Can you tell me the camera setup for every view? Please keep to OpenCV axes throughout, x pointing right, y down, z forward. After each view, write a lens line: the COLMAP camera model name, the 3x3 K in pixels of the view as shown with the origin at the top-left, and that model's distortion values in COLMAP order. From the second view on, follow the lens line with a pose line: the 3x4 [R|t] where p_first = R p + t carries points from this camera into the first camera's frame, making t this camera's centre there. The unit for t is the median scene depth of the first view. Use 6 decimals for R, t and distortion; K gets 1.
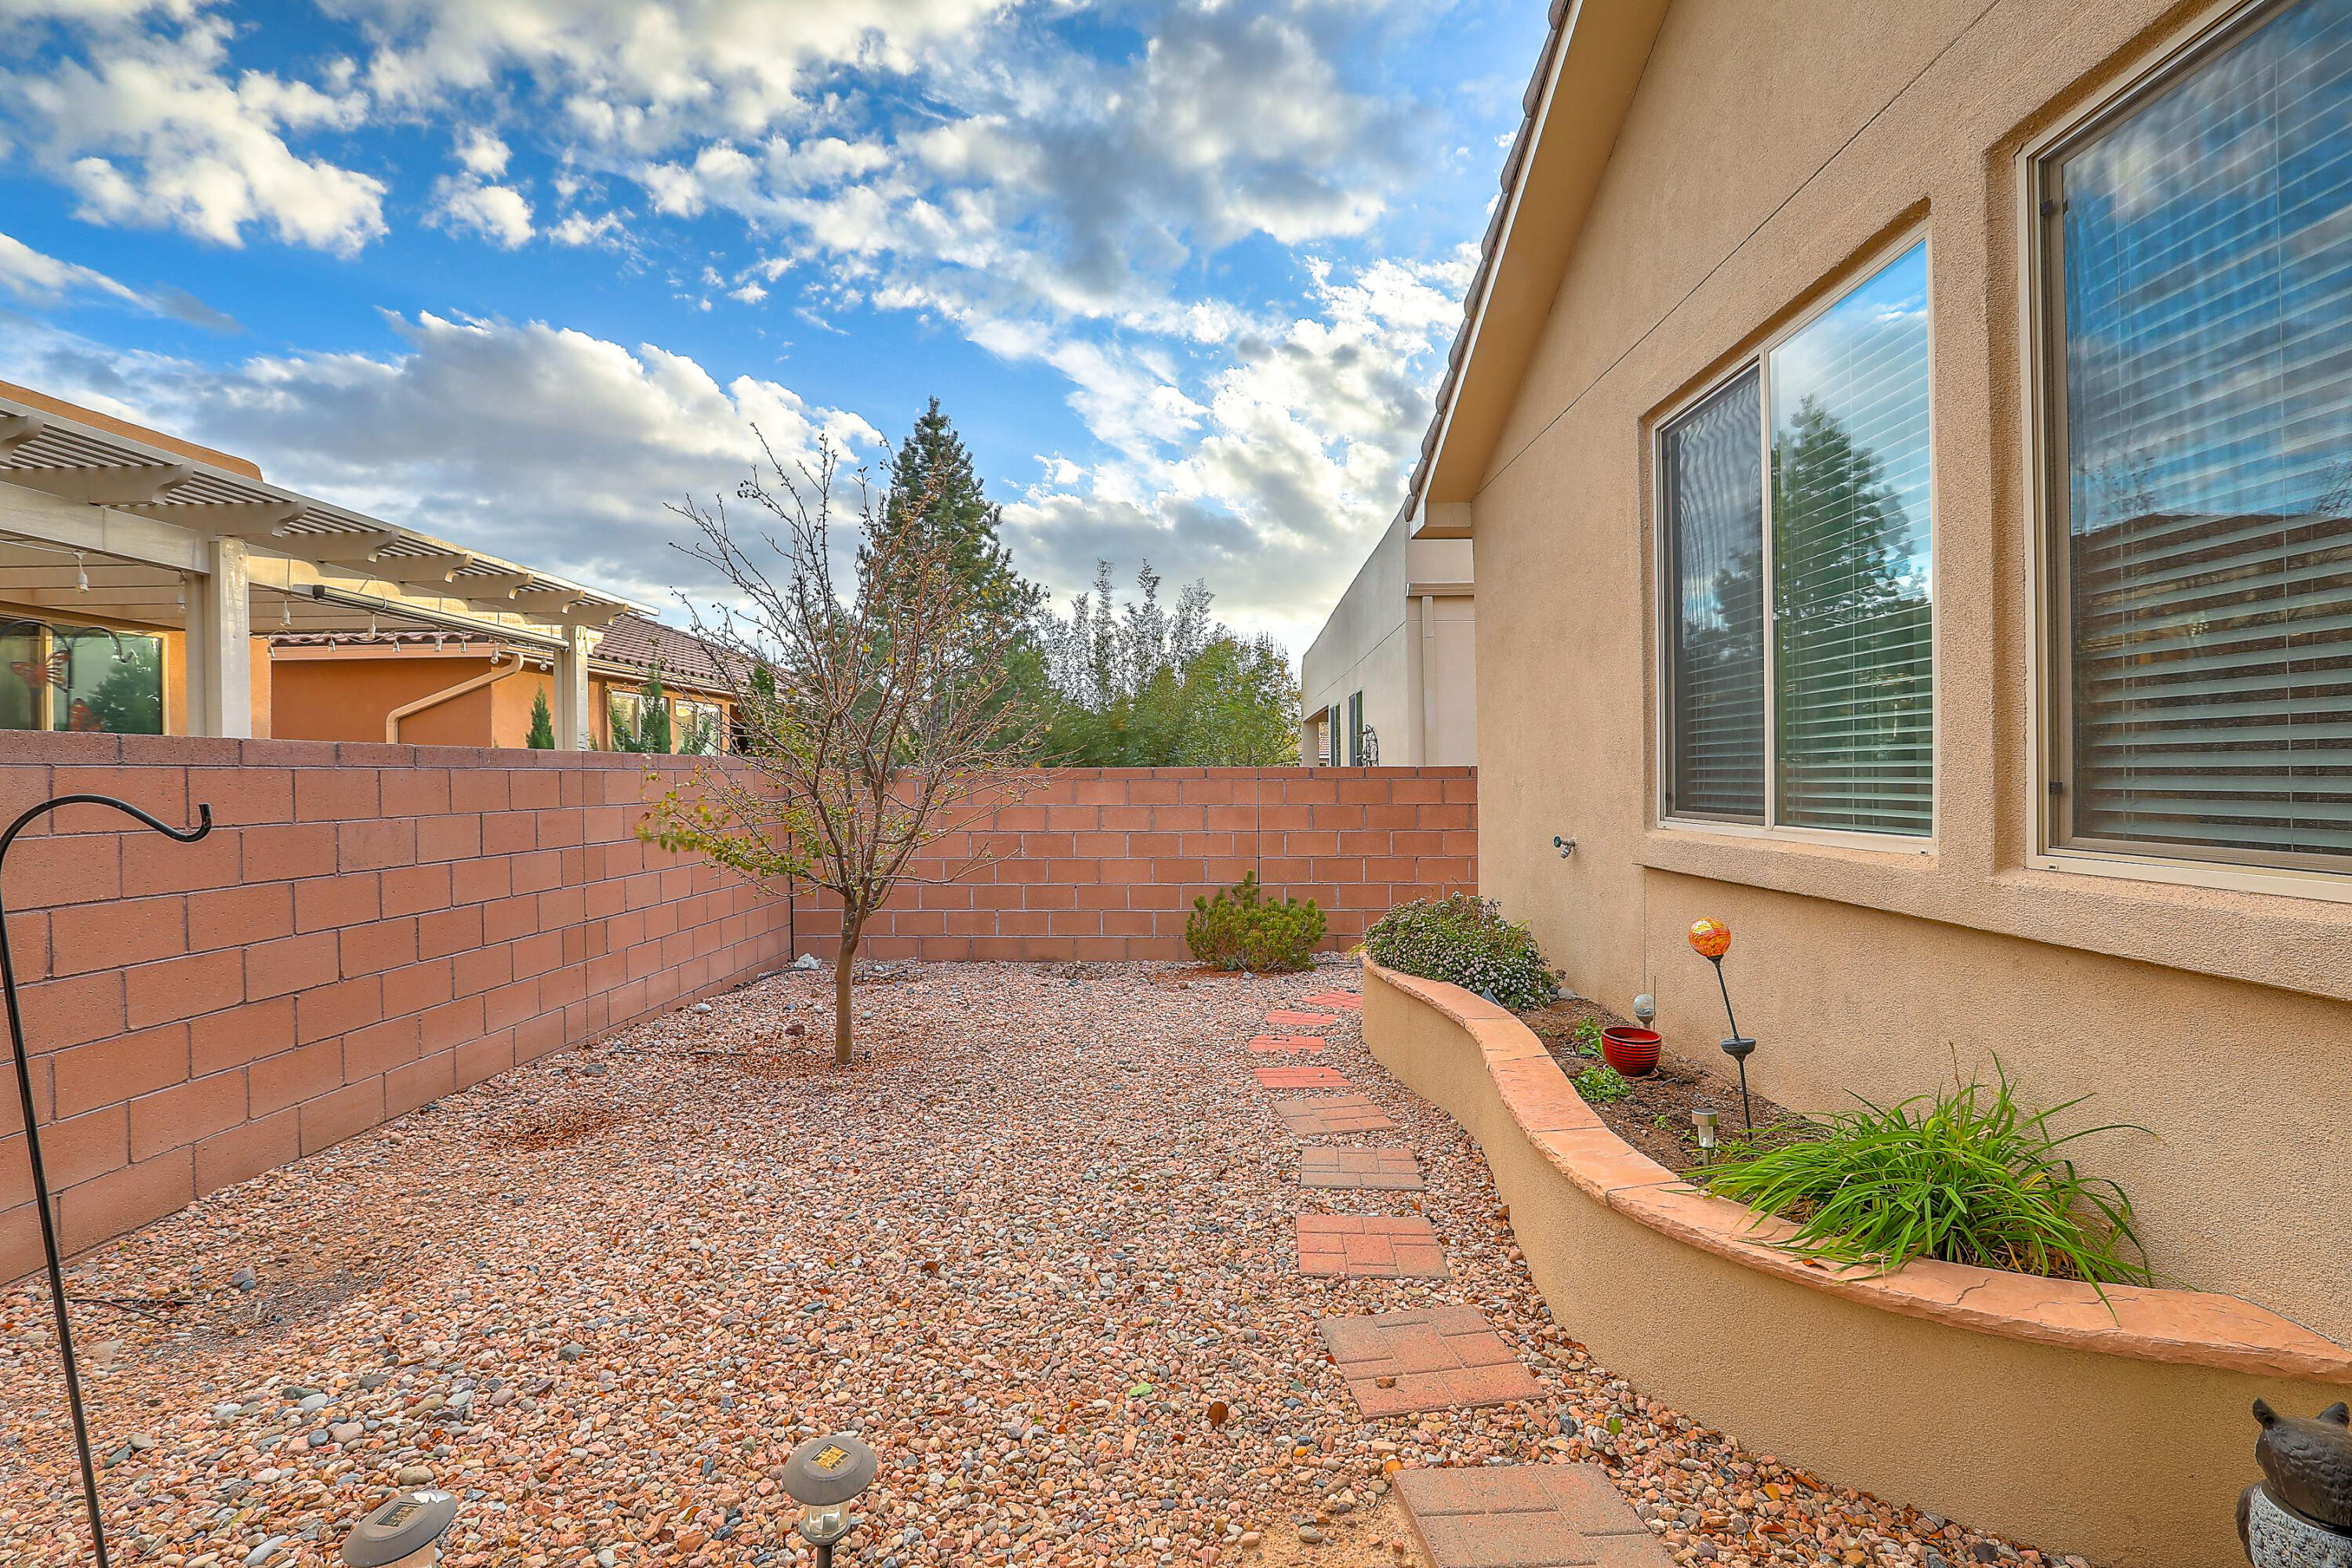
lens RADIAL K [[1082.9, 0, 1171.9], [0, 1082.9, 786.3], [0, 0, 1]] dist [-0.044559, 0.014255]
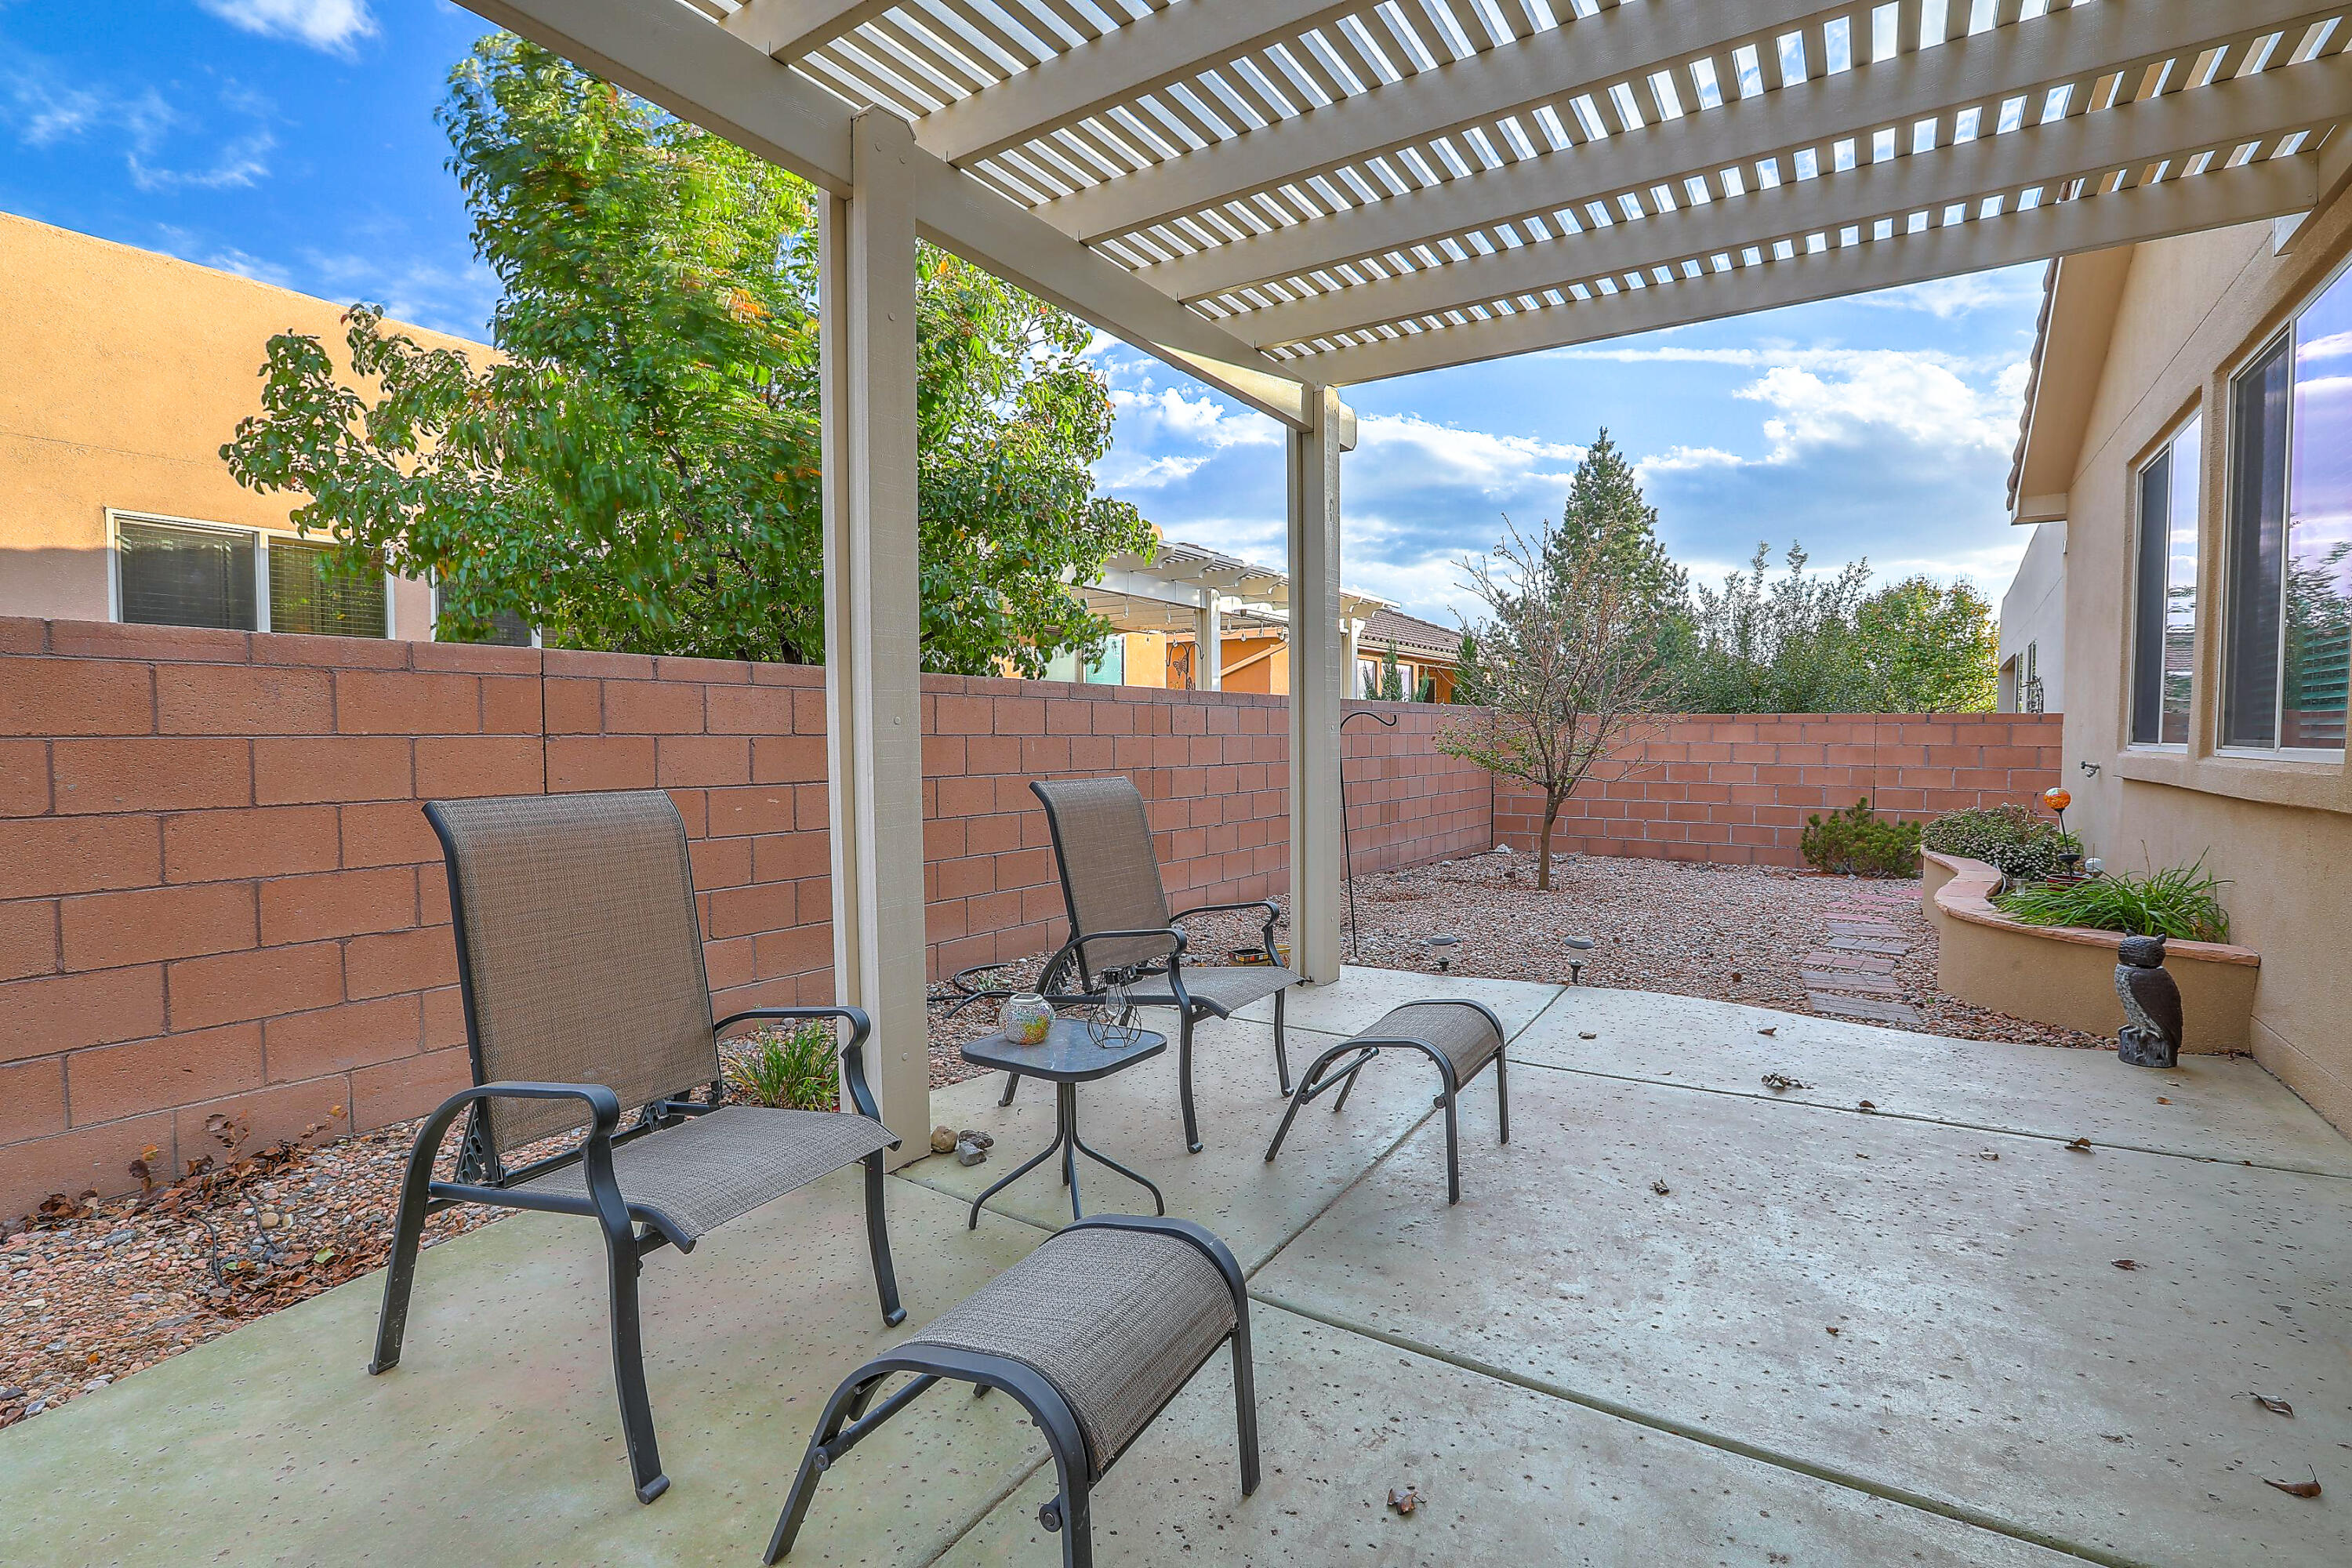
lens RADIAL K [[1082.9, 0, 1171.9], [0, 1082.9, 786.3], [0, 0, 1]] dist [-0.044559, 0.014255]
pose [[0.838233, 0.036265, -0.544105, 0.017644], [-0.012951, 0.998829, 0.046621, 0.004593], [0.545158, -0.032033, 0.837721, -0.110891]]
